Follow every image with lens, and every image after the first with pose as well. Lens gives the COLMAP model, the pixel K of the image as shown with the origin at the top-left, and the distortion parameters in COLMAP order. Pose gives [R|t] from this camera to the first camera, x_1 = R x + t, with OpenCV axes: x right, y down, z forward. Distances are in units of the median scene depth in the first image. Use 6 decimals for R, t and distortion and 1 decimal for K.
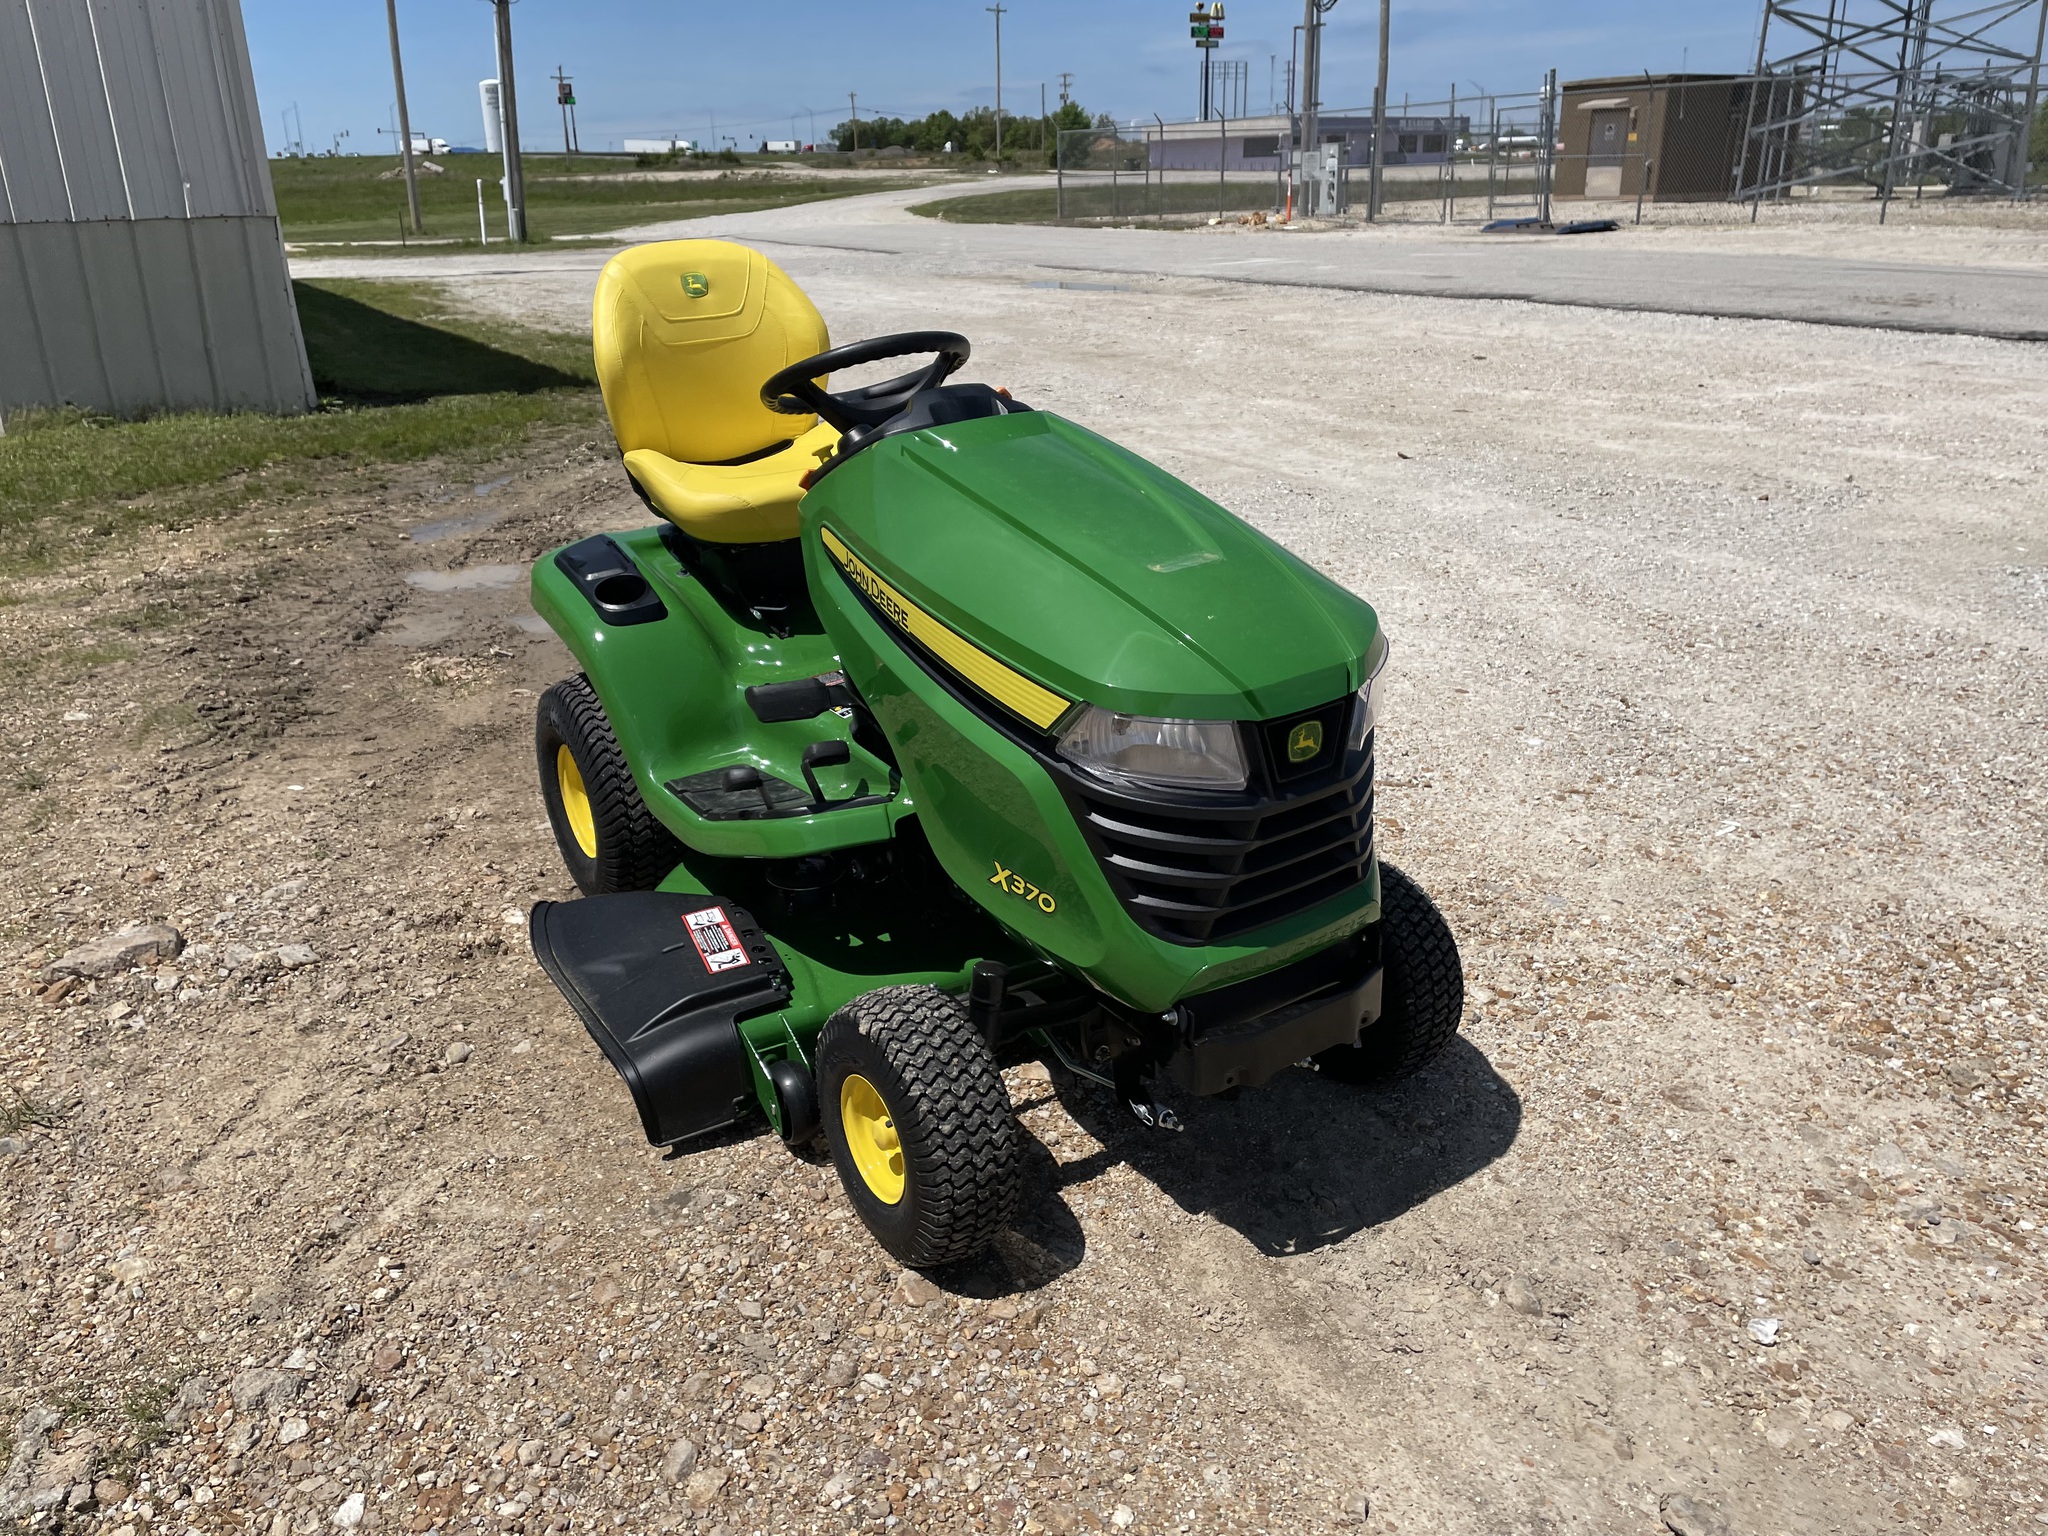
lens RADIAL K [[1546.7, 0, 1002.4], [0, 1546.7, 749.5], [0, 0, 1]] dist [0.094363, -0.123958]
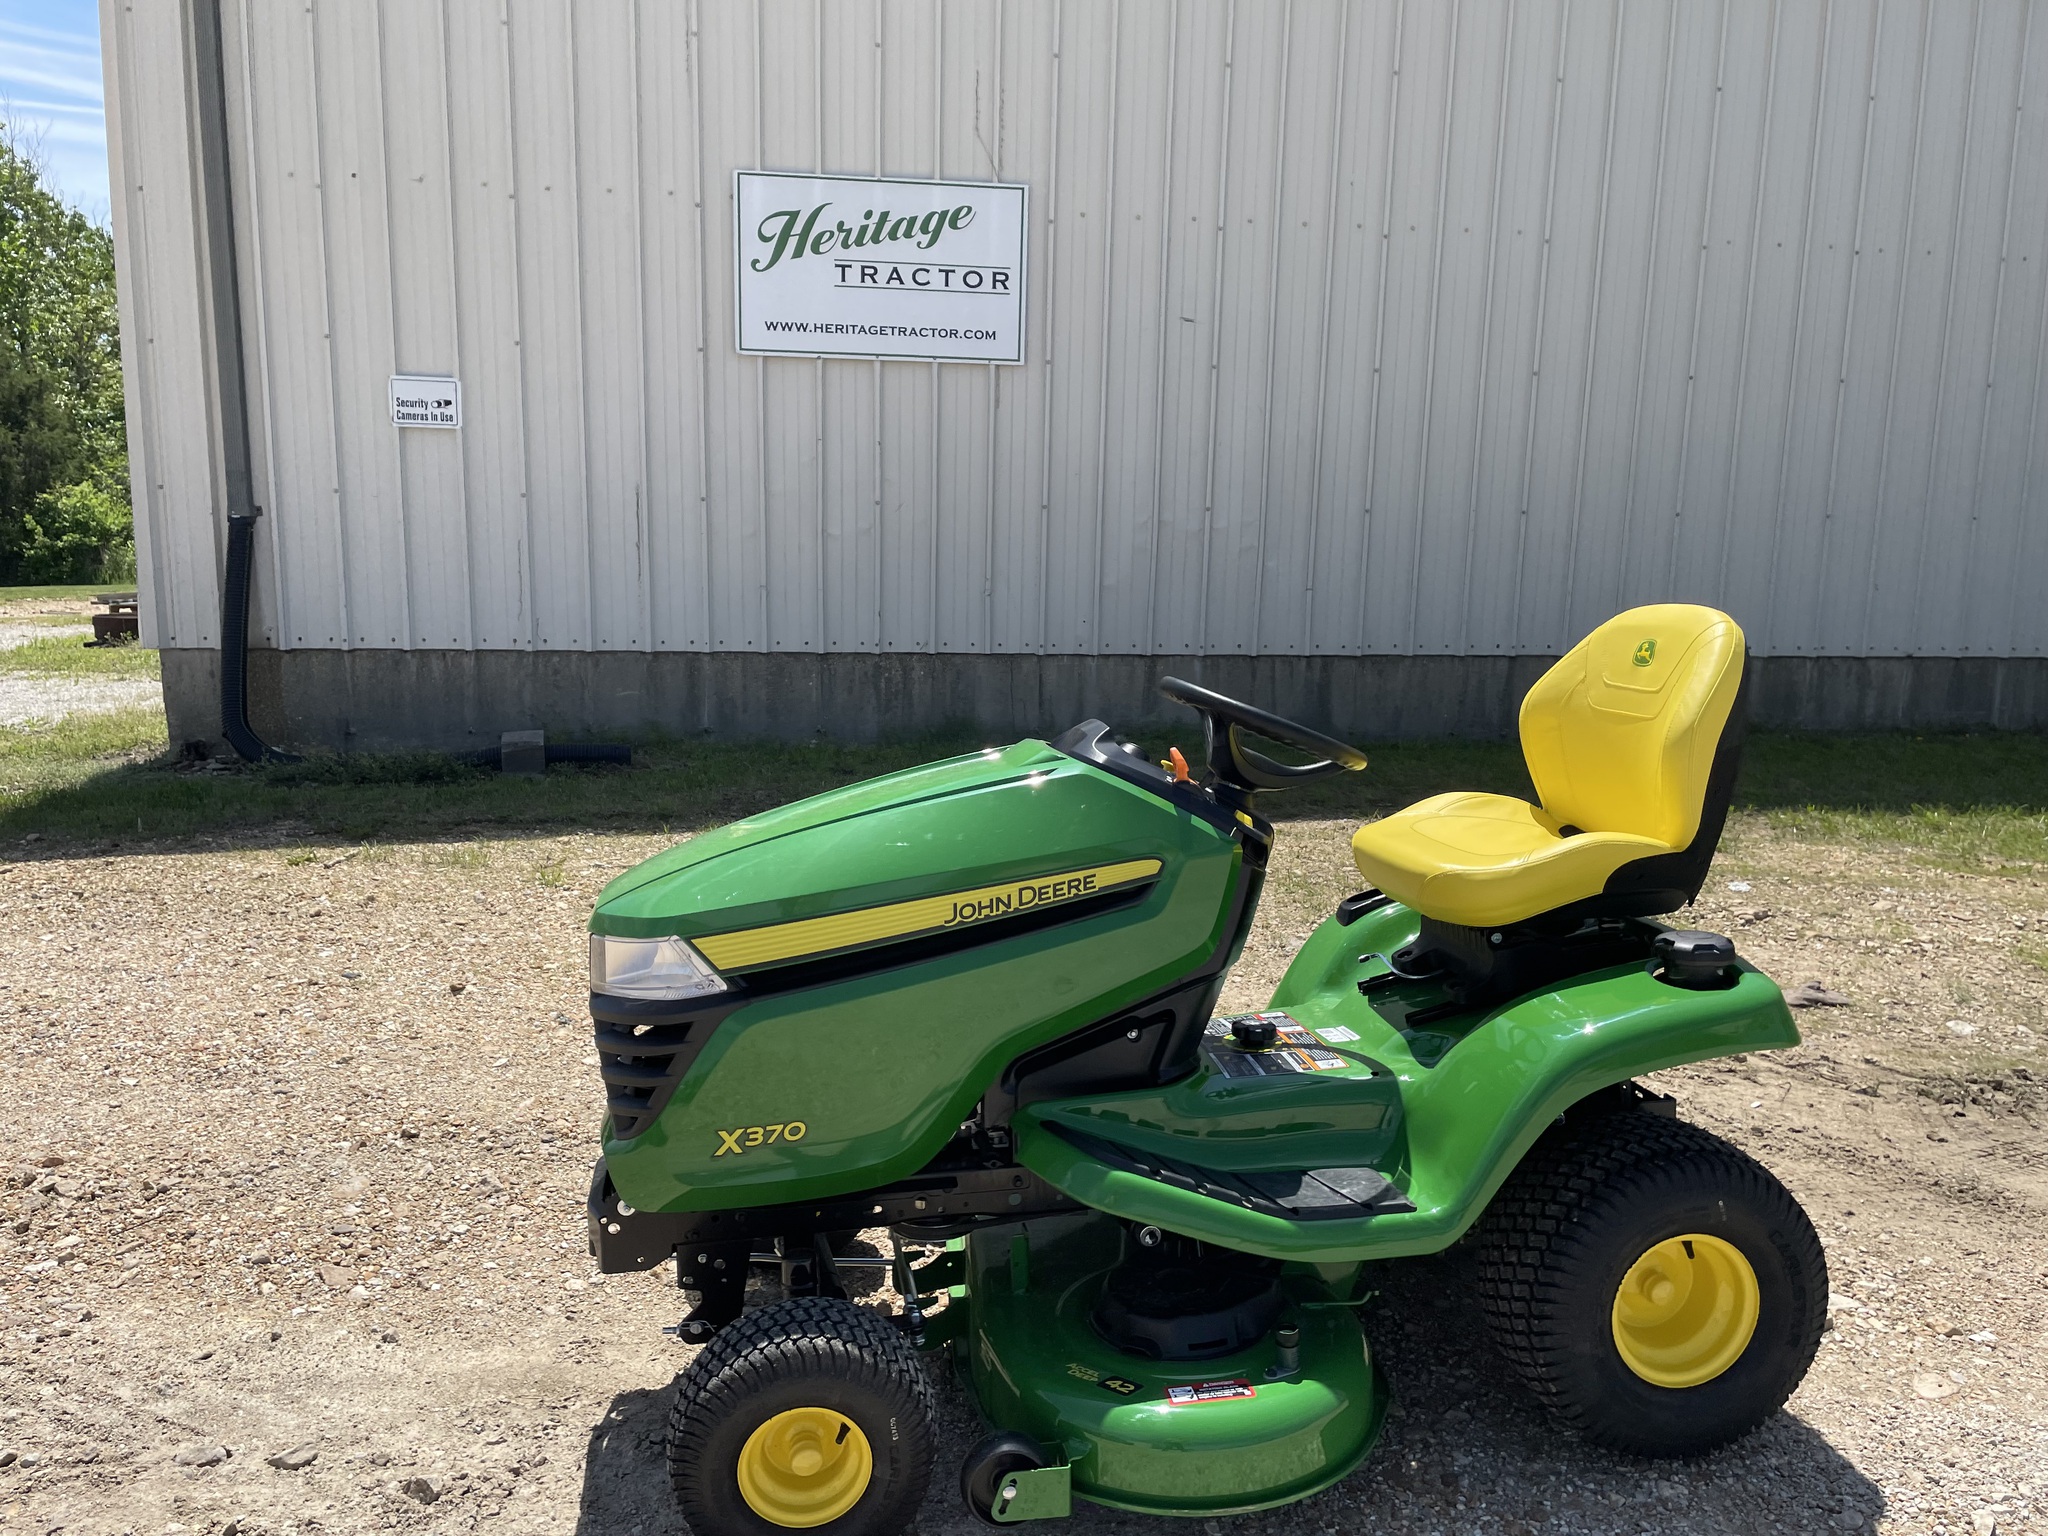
lens RADIAL K [[1546.7, 0, 1006.9], [0, 1546.7, 747.5], [0, 0, 1]] dist [0.091856, -0.117959]
pose [[-0.382340, 0.164305, -0.909296, 0.804093], [-0.326674, 0.896479, 0.299349, -0.432678], [0.864350, 0.411496, -0.289086, 1.065018]]
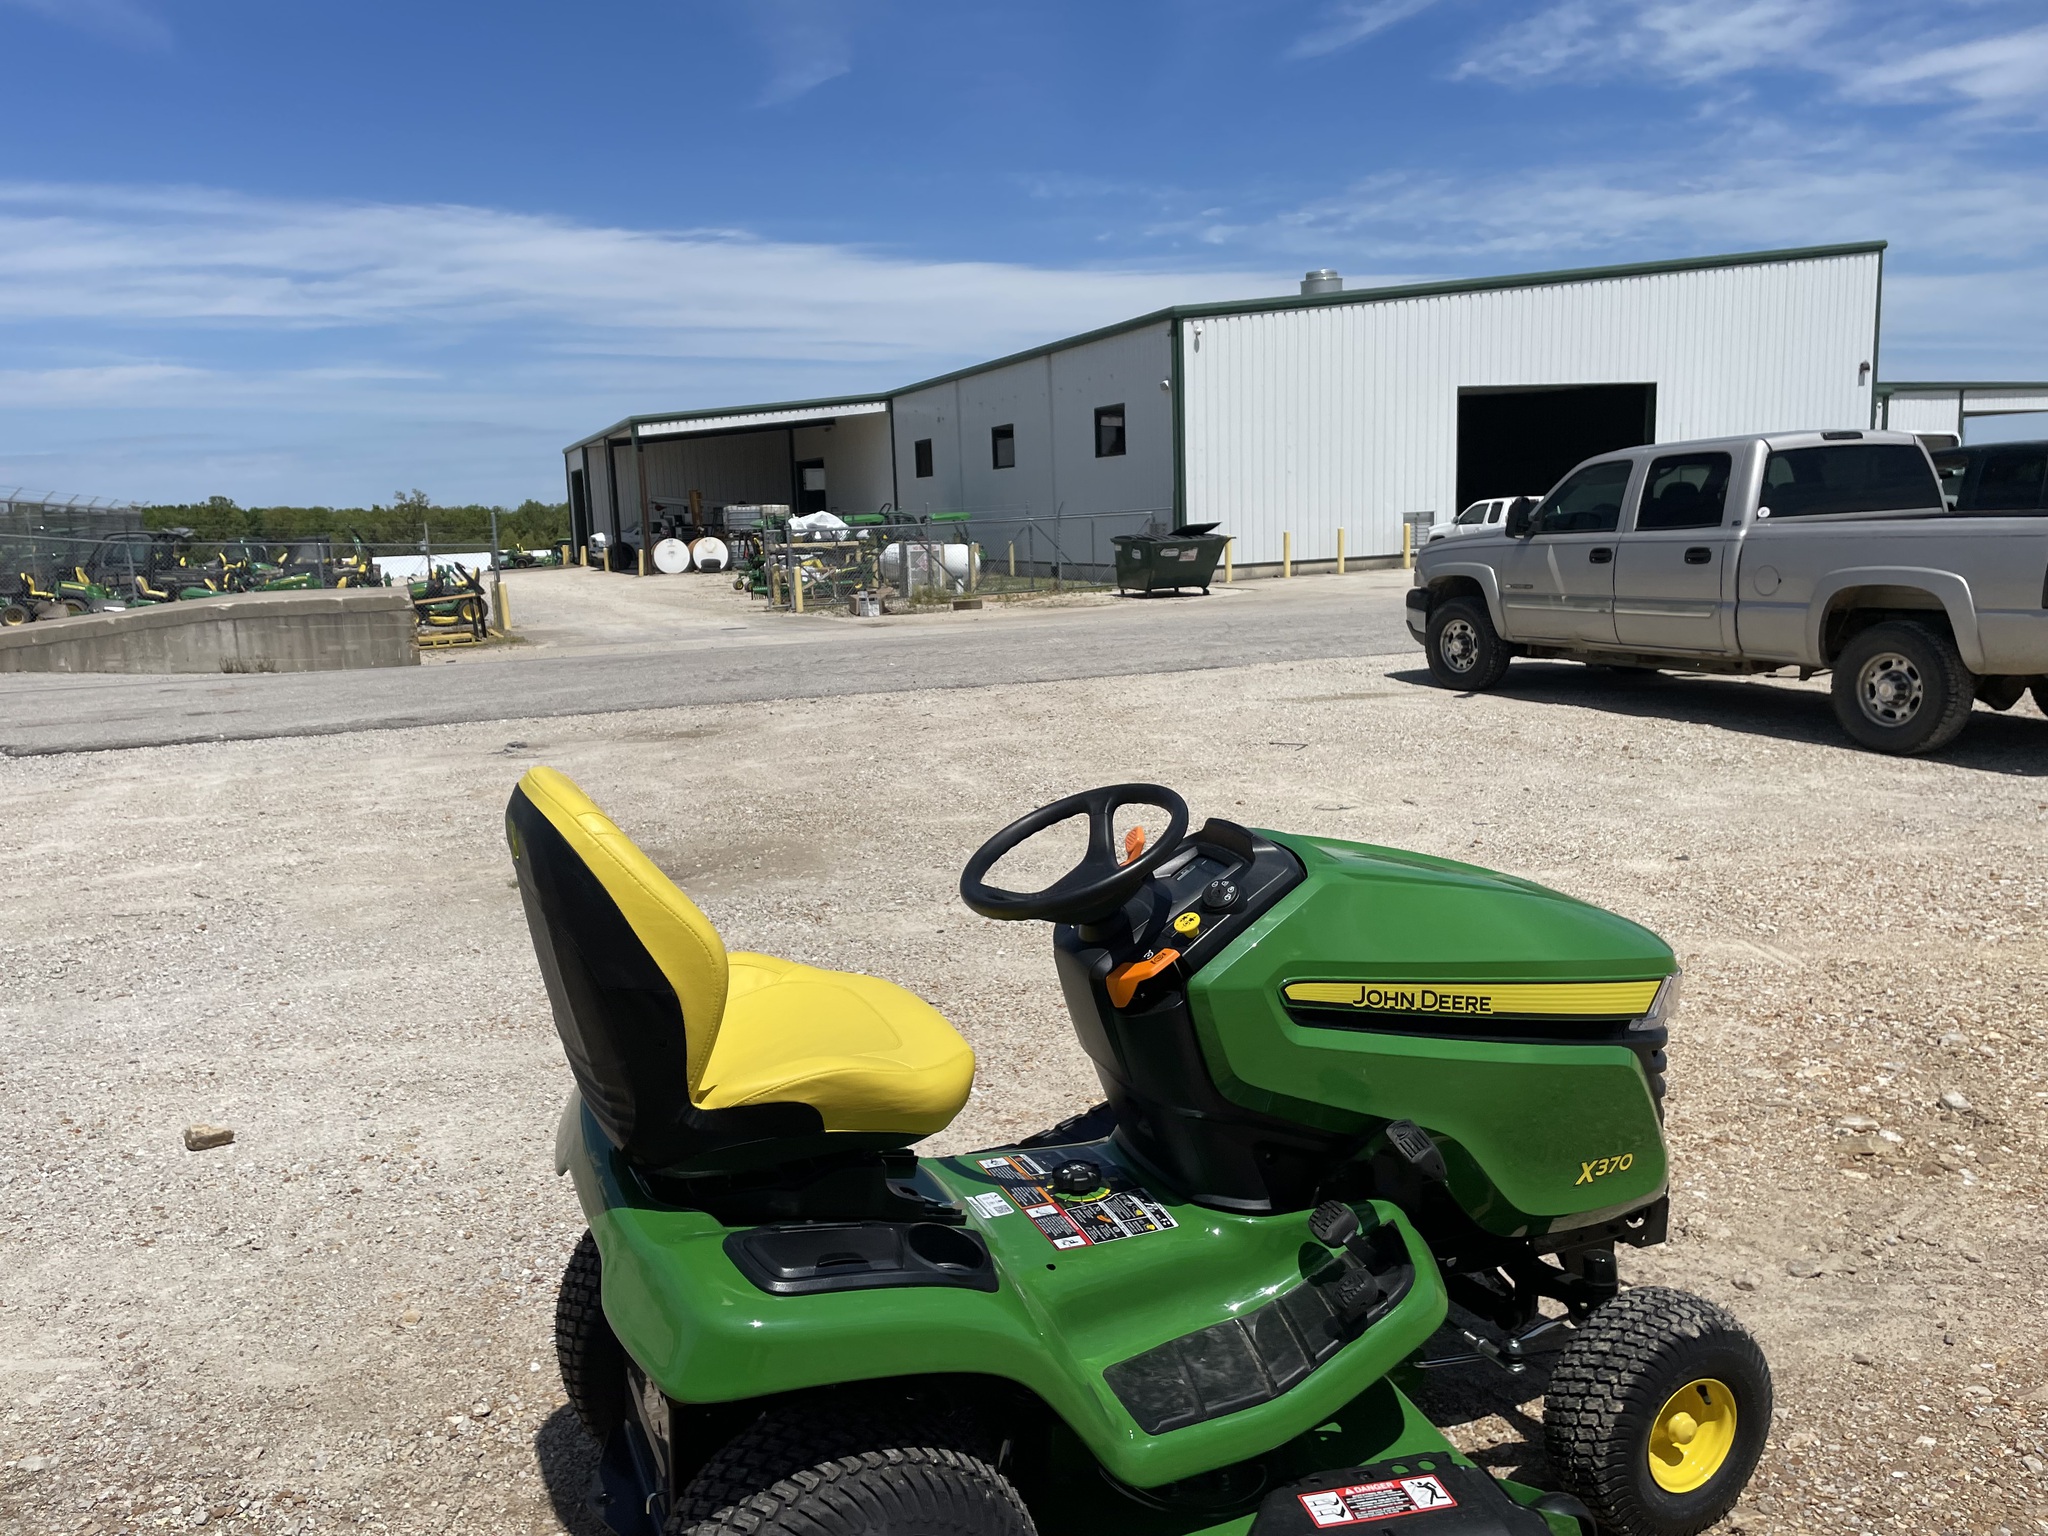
lens RADIAL K [[1546.7, 0, 1005.7], [0, 1546.7, 749.5], [0, 0, 1]] dist [0.094363, -0.123958]
pose [[0.152634, -0.134290, 0.979116, -0.878962], [0.374766, 0.924593, 0.068390, -0.340775], [-0.914469, 0.356501, 0.191452, 0.782547]]
